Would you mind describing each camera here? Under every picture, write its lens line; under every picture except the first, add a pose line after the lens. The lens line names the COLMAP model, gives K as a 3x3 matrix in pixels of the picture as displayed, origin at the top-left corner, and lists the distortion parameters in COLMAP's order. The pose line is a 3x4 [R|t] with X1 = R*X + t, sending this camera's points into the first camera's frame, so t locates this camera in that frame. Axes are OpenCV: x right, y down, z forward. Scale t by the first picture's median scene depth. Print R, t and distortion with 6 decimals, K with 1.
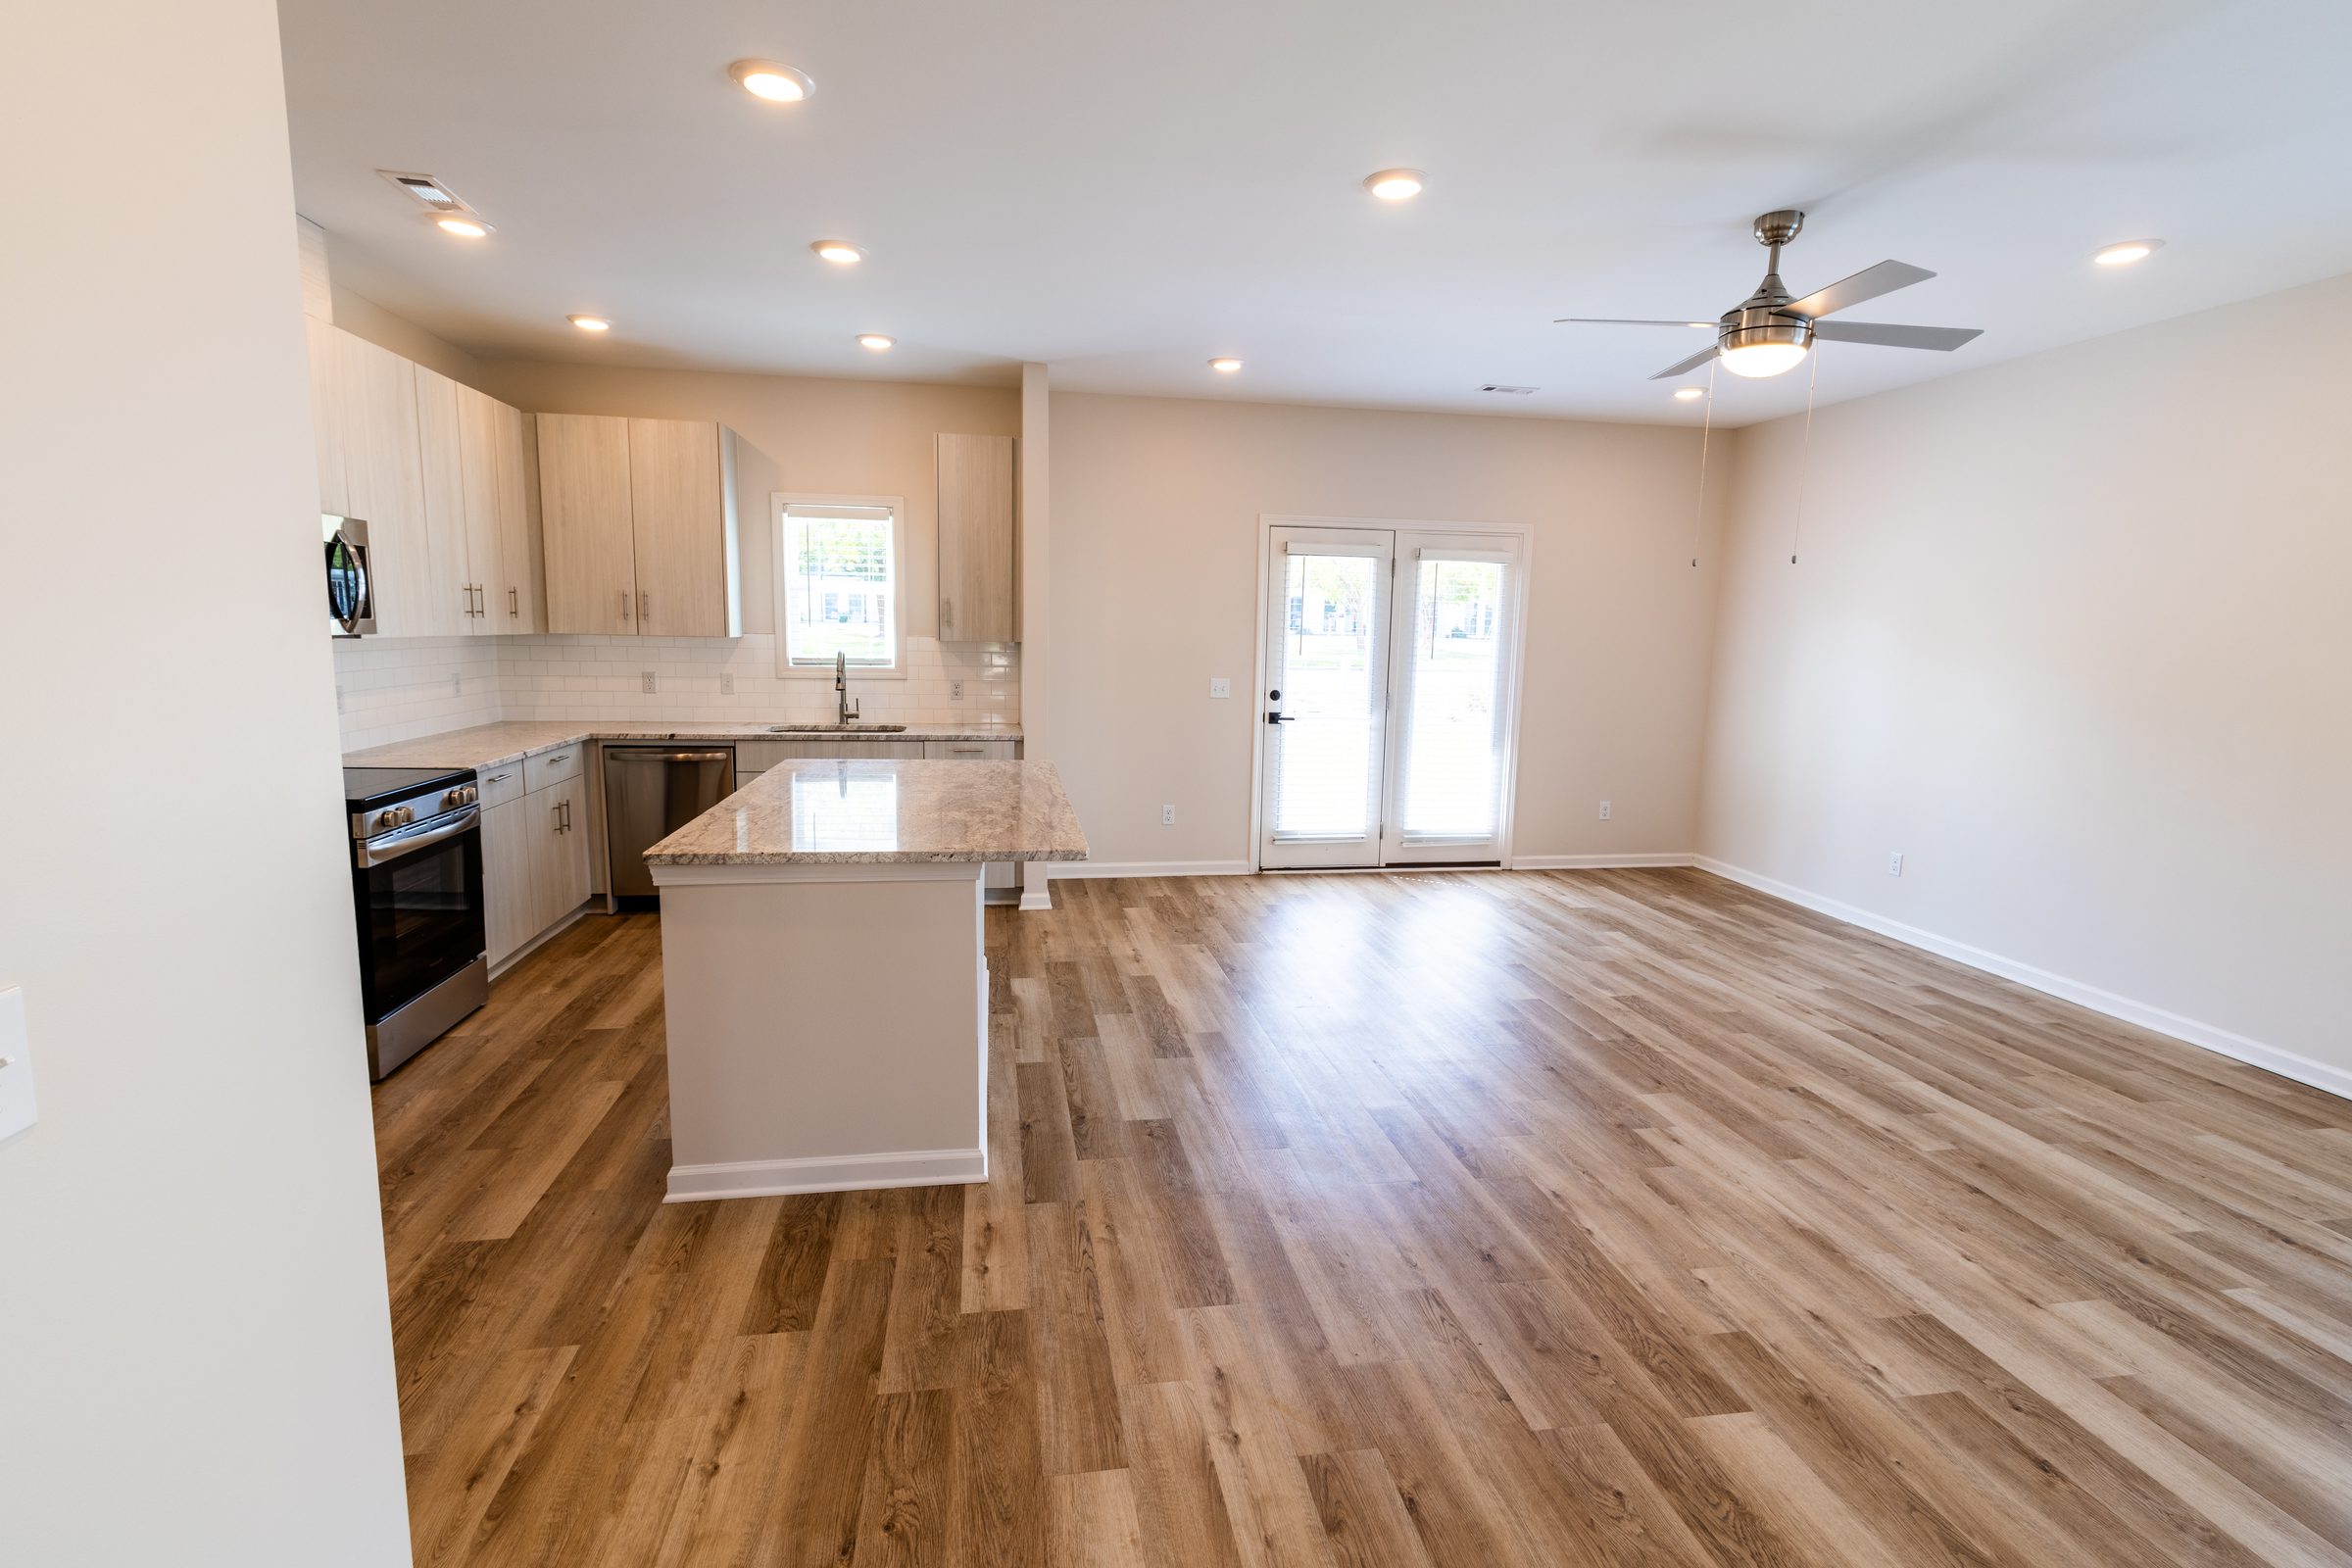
lens RADIAL K [[1096.5, 0, 1170.4], [0, 1096.5, 795.5], [0, 0, 1]] dist [-0.001115, 0.003001]
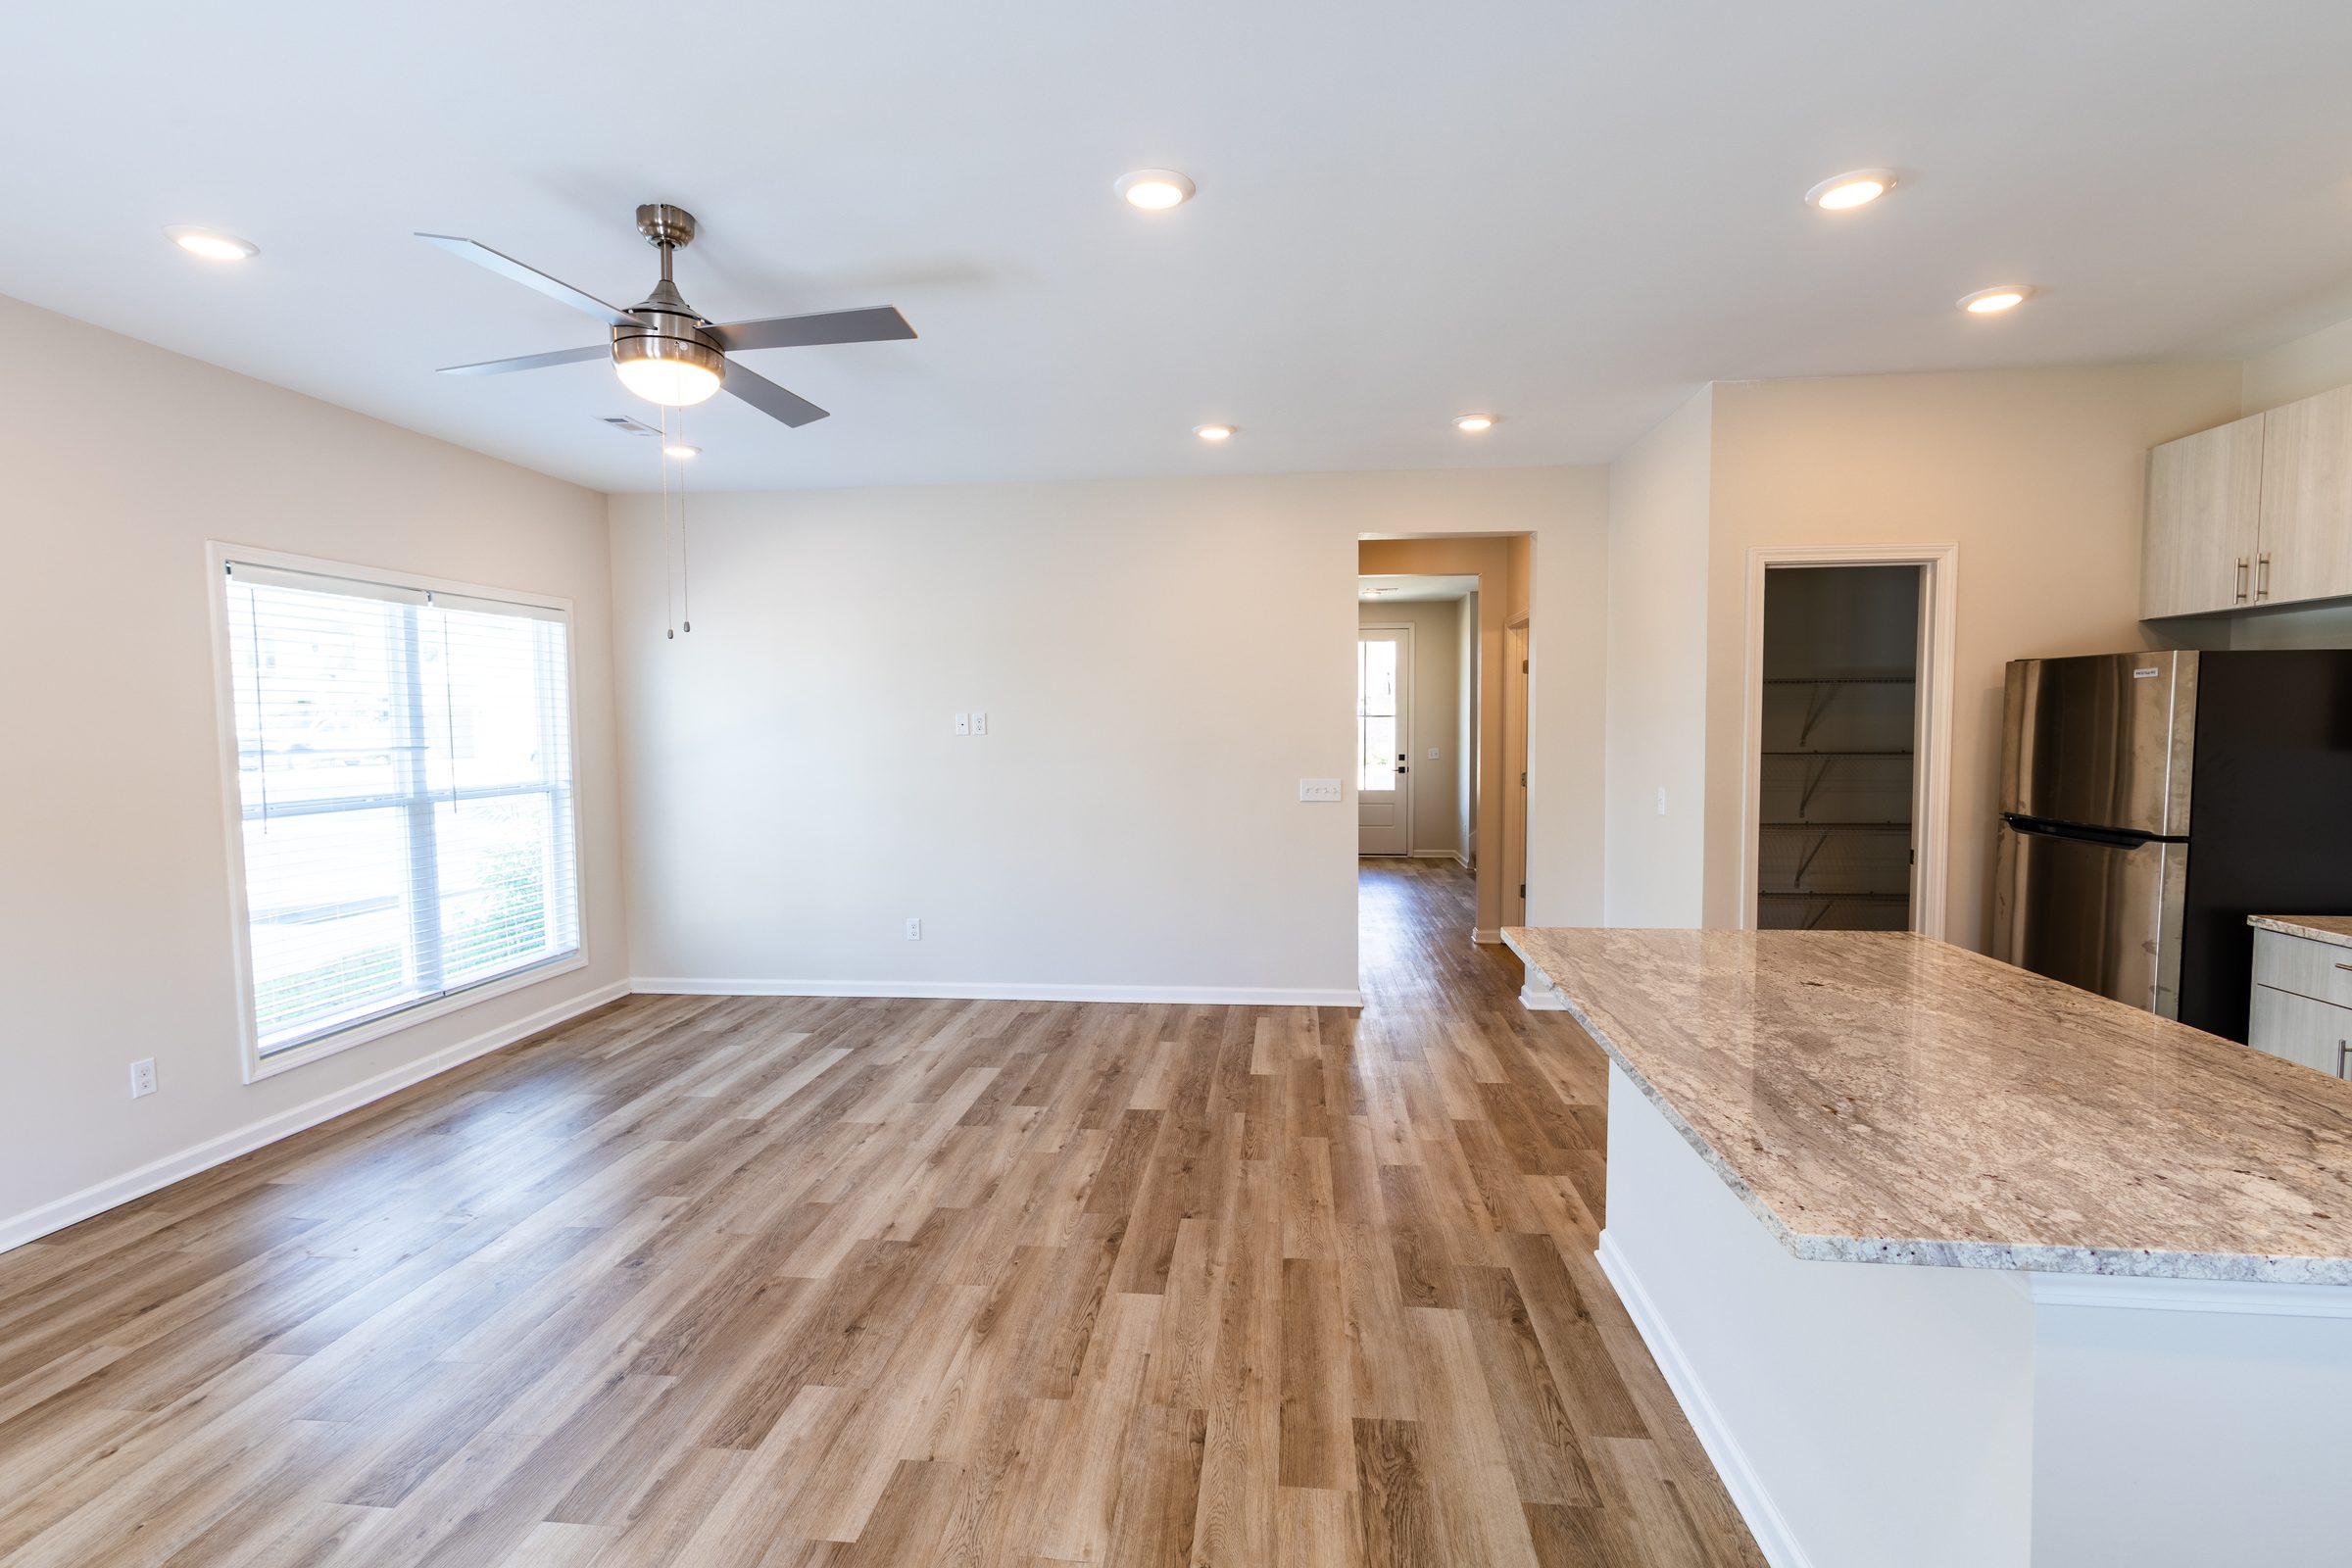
lens RADIAL K [[1096.5, 0, 1171.6], [0, 1096.5, 791.1], [0, 0, 1]] dist [-0.001115, 0.003001]
pose [[-0.962266, -0.031090, 0.270329, -0.029488], [0.029436, 0.975728, 0.216997, -0.193985], [-0.270514, 0.216766, -0.937995, 1.229484]]
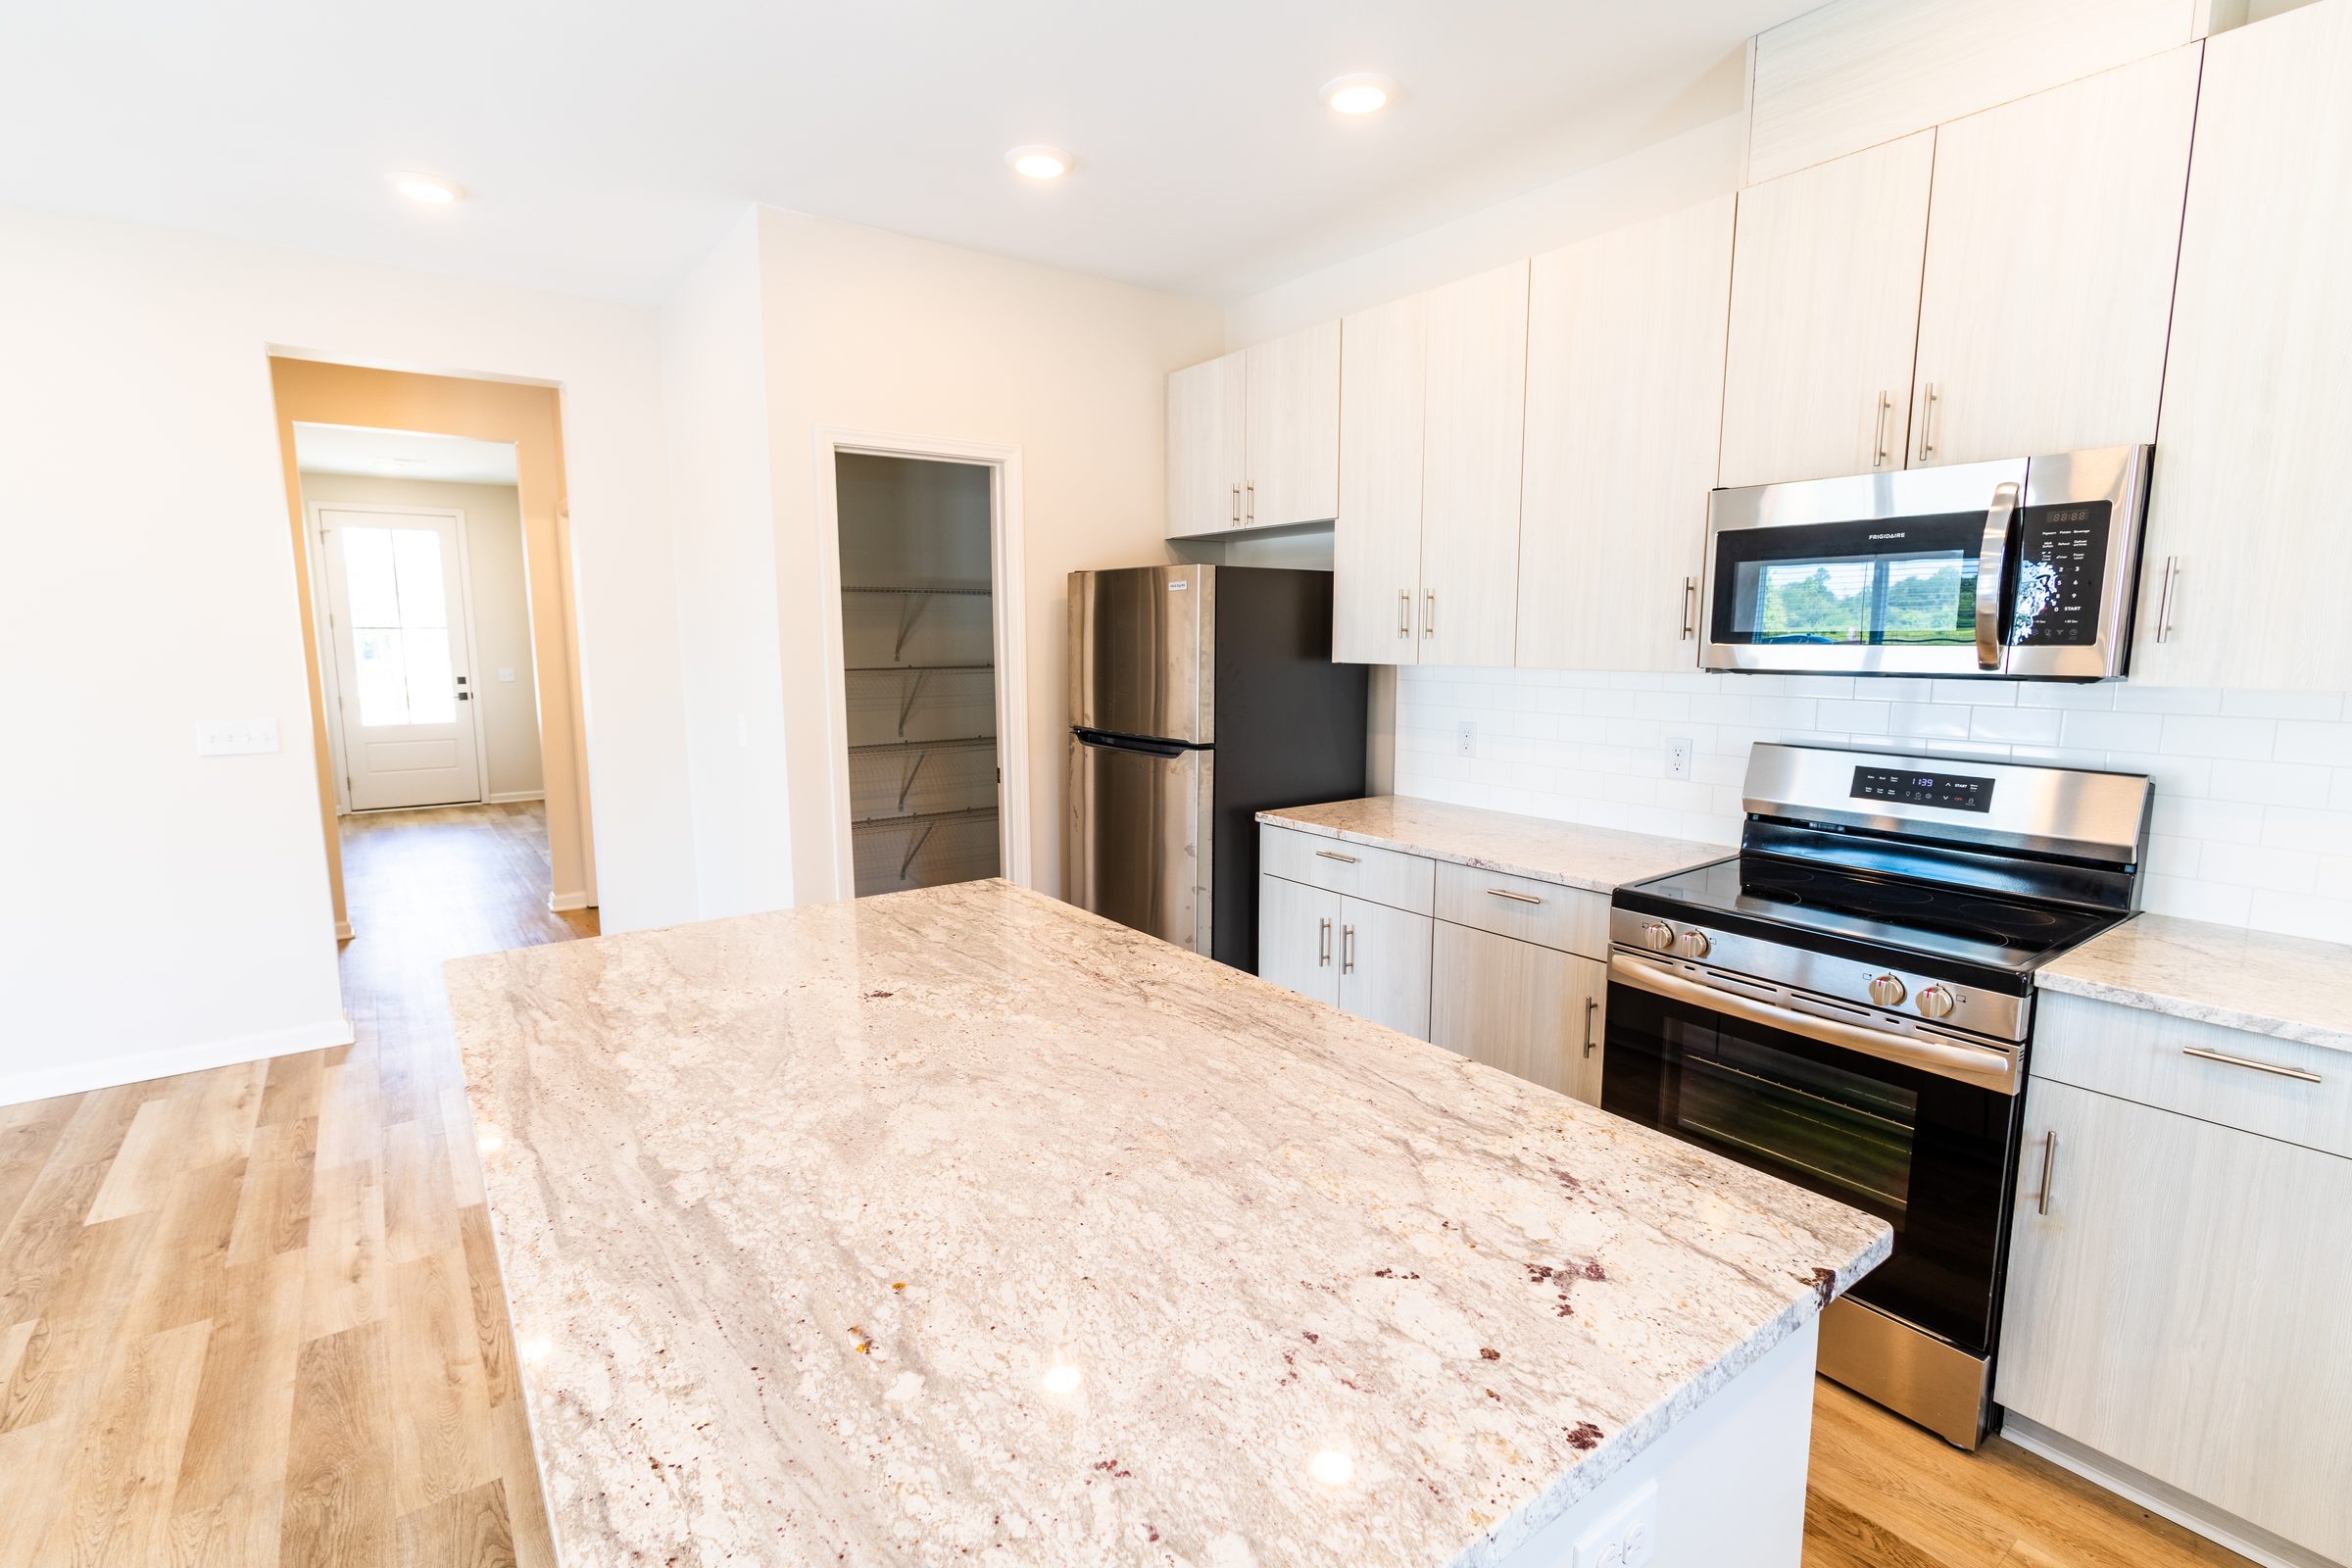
lens RADIAL K [[1096.5, 0, 1164.7], [0, 1096.5, 774.1], [0, 0, 1]] dist [-0.001115, 0.003001]
pose [[-0.894422, 0.039178, -0.445505, -0.103542], [-0.084906, 0.963163, 0.255164, -0.161323], [0.439091, 0.266051, -0.858147, 1.034326]]
